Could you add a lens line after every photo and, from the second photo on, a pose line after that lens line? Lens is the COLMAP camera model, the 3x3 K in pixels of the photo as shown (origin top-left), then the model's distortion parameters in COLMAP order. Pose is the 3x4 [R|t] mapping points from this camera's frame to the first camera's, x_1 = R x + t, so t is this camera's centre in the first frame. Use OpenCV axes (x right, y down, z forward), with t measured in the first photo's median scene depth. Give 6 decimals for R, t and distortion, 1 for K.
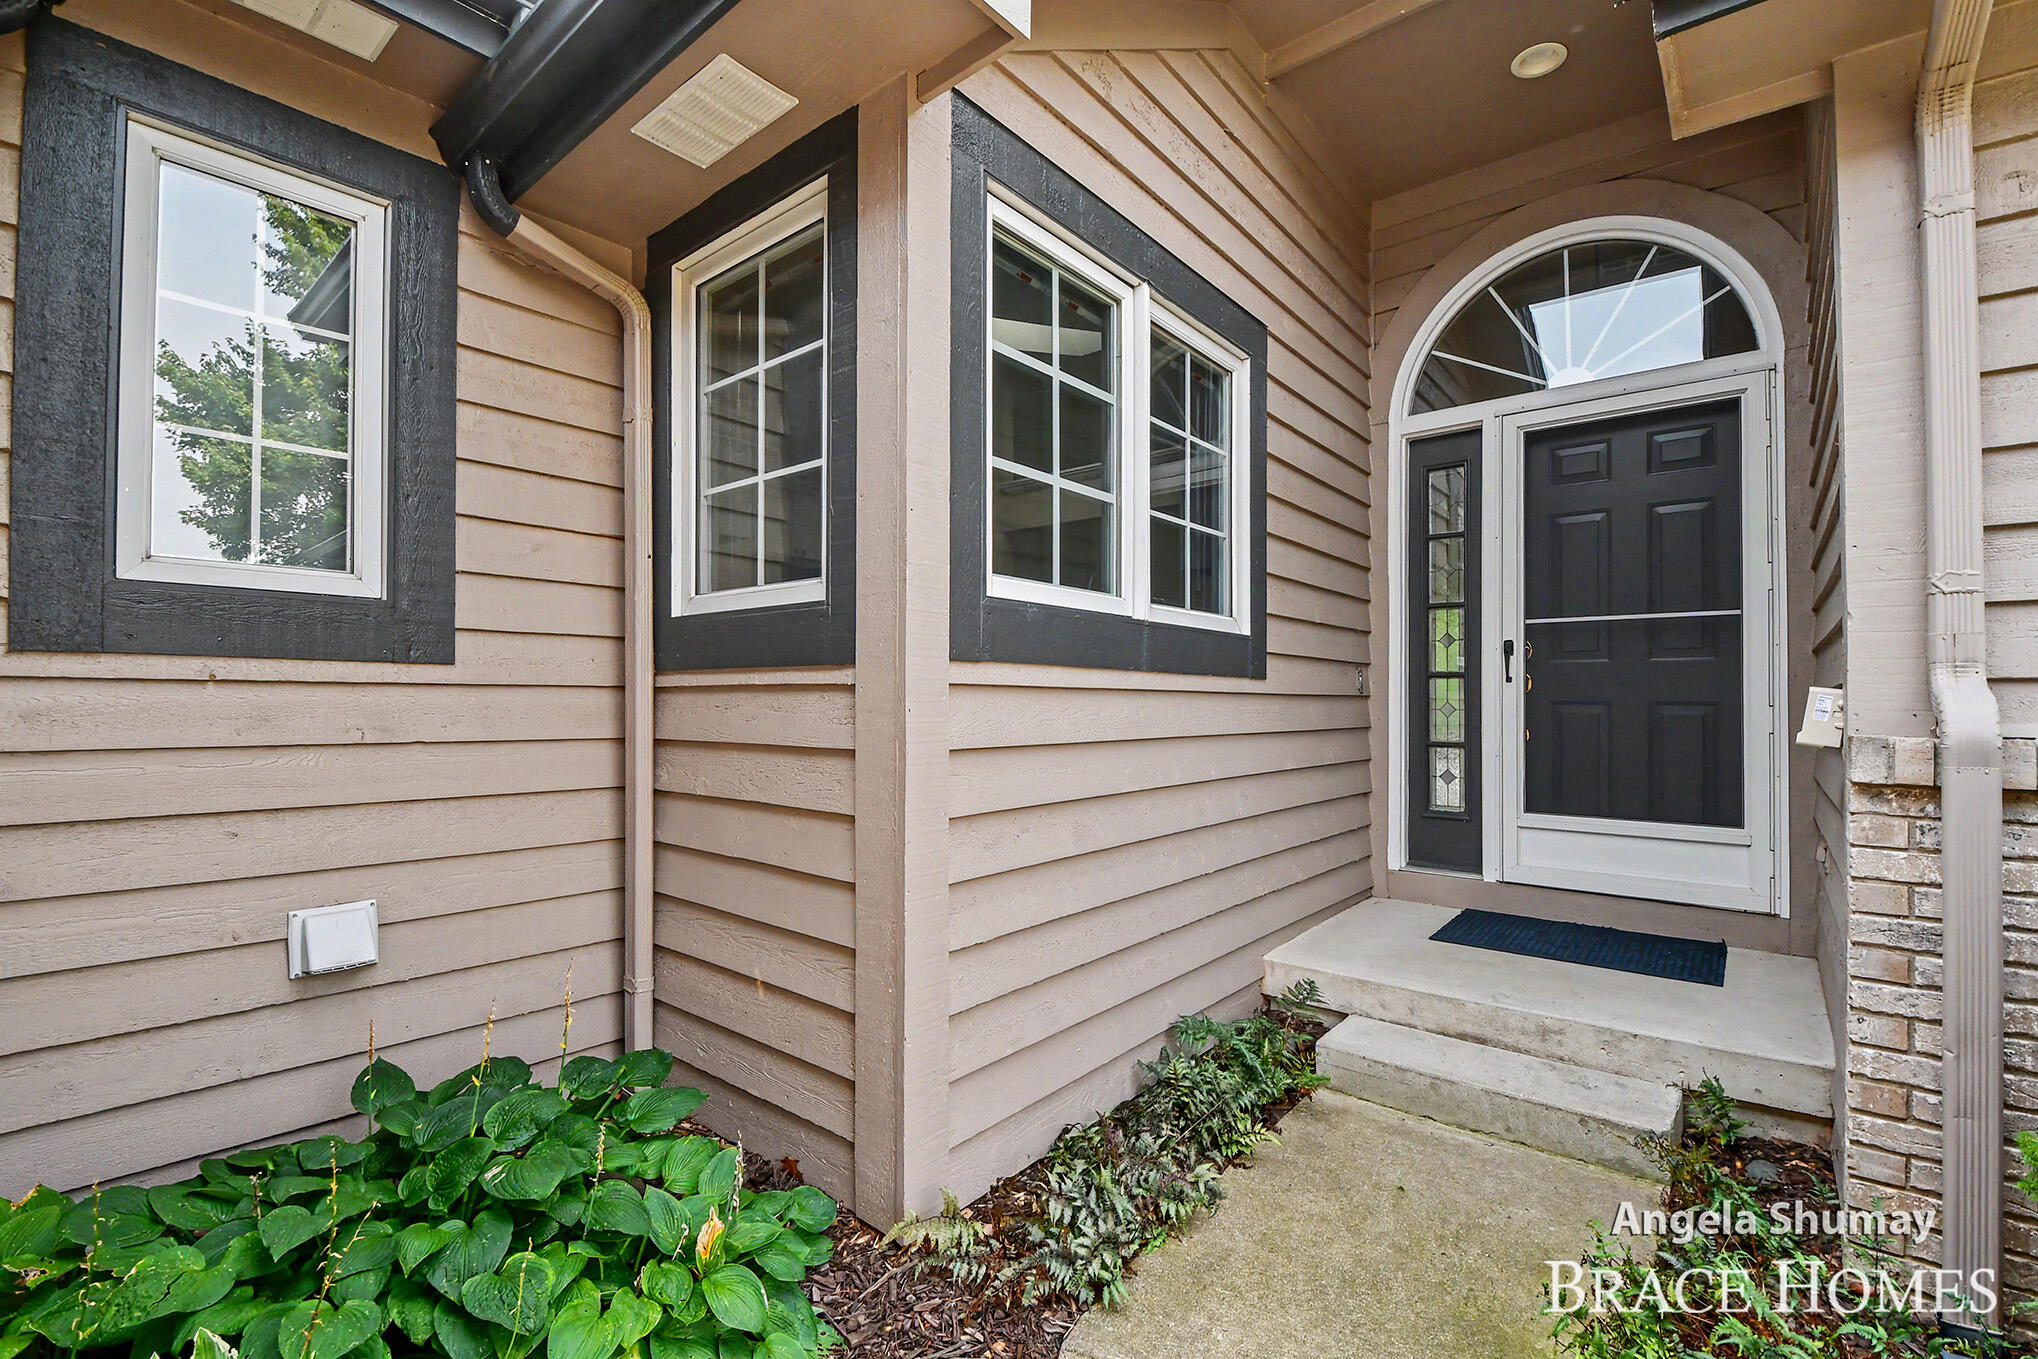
lens RADIAL K [[930.2, 0, 1010.4], [0, 930.2, 693.8], [0, 0, 1]] dist [-0.001150, -0.000298]
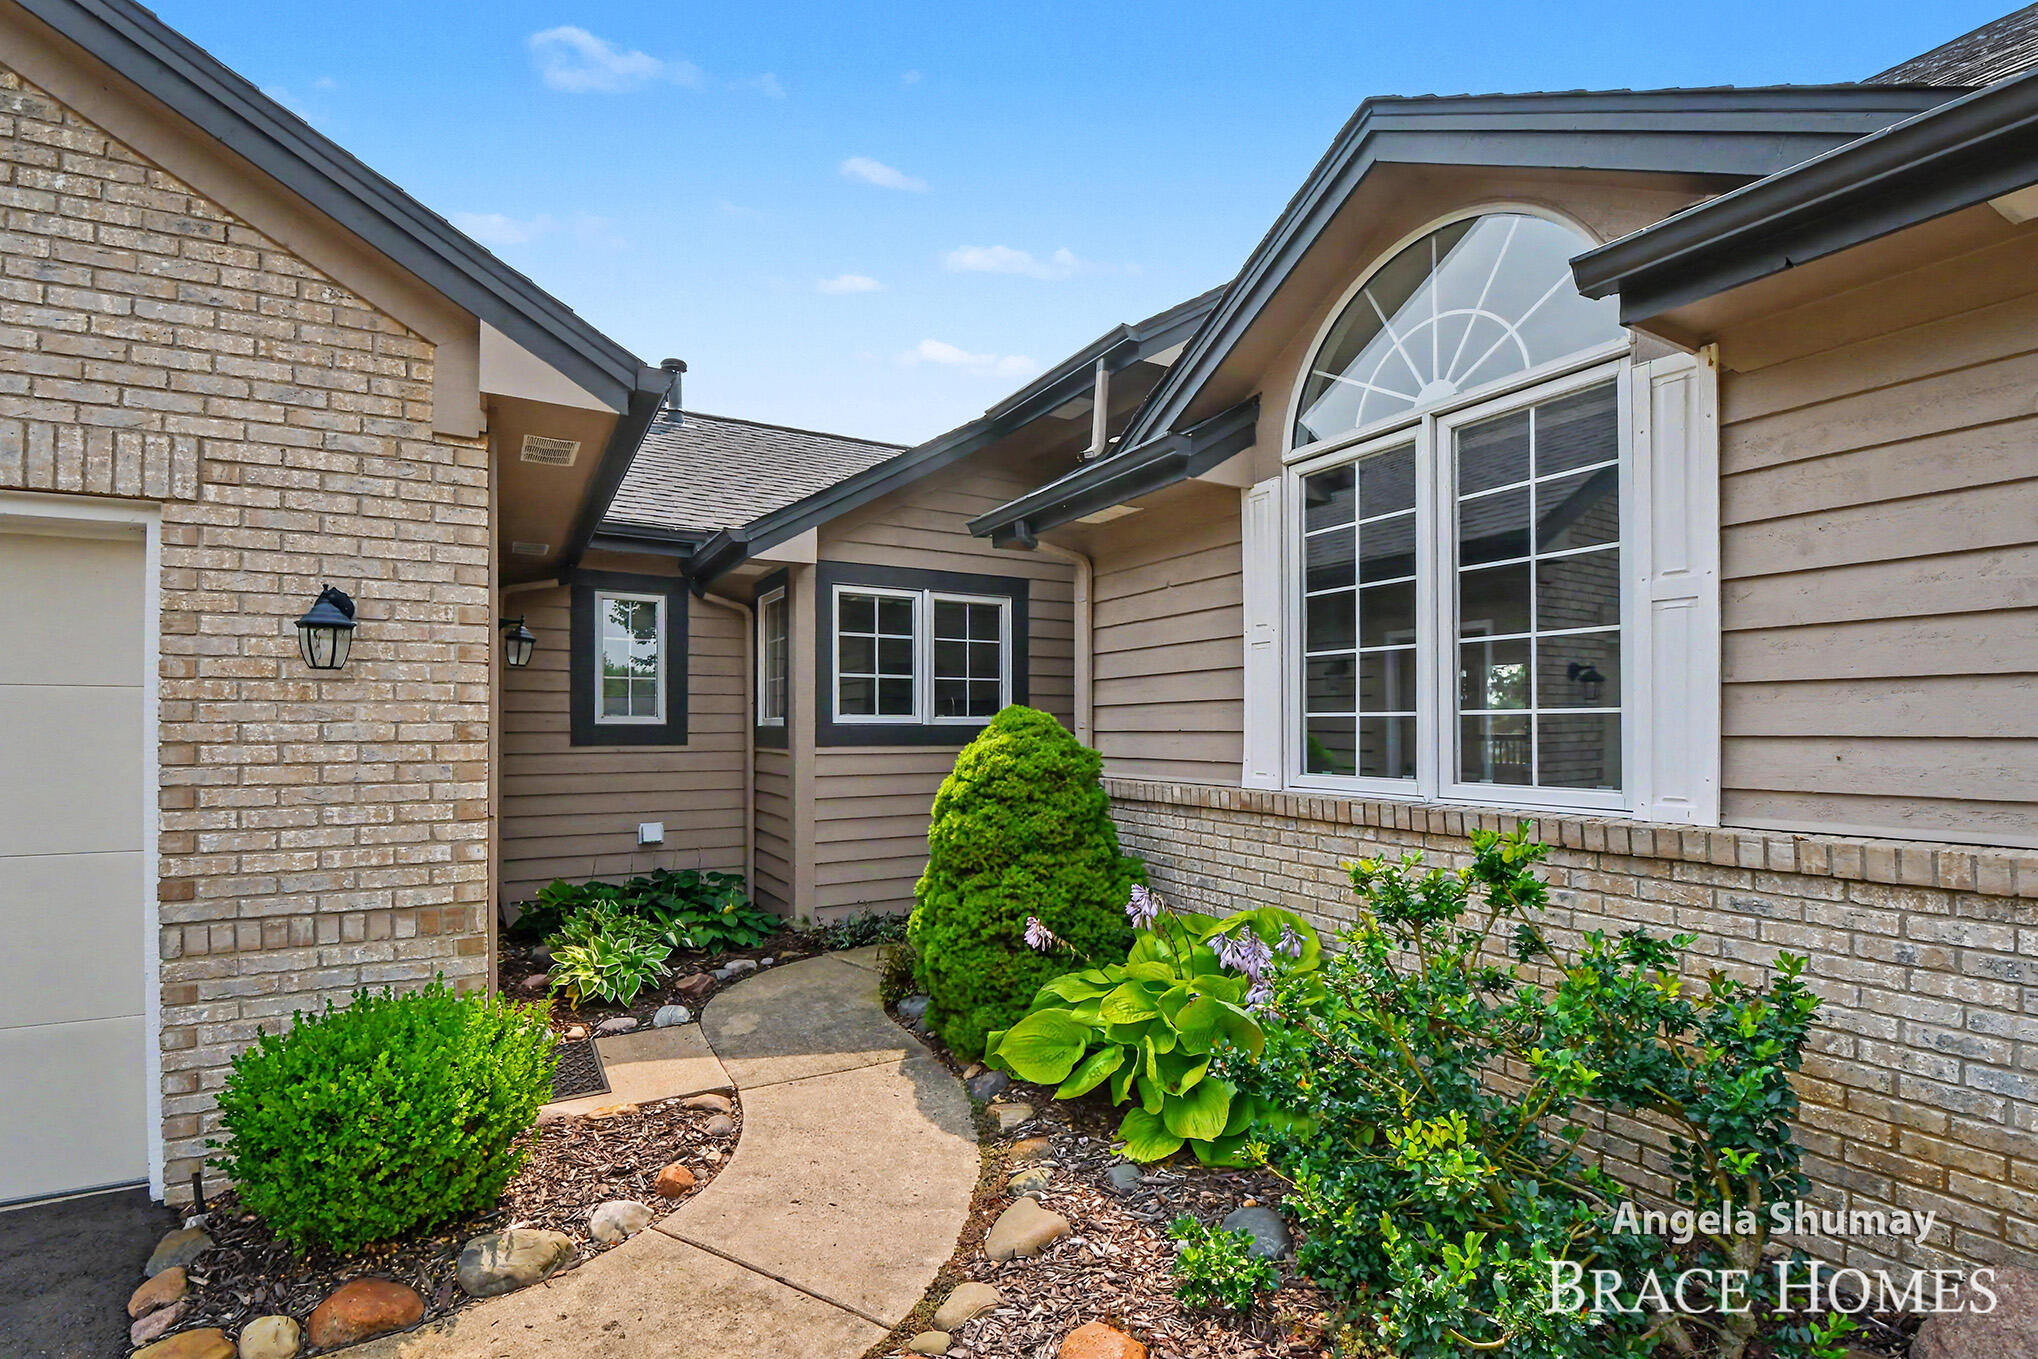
lens RADIAL K [[941.6, 0, 1022.9], [0, 941.6, 720.5], [0, 0, 1]] dist [-0.001676, -0.000357]
pose [[0.945458, -0.006831, -0.325672, 1.351079], [0.005081, 0.999968, -0.006223, -0.083506], [0.325704, 0.004229, 0.945462, -1.441950]]
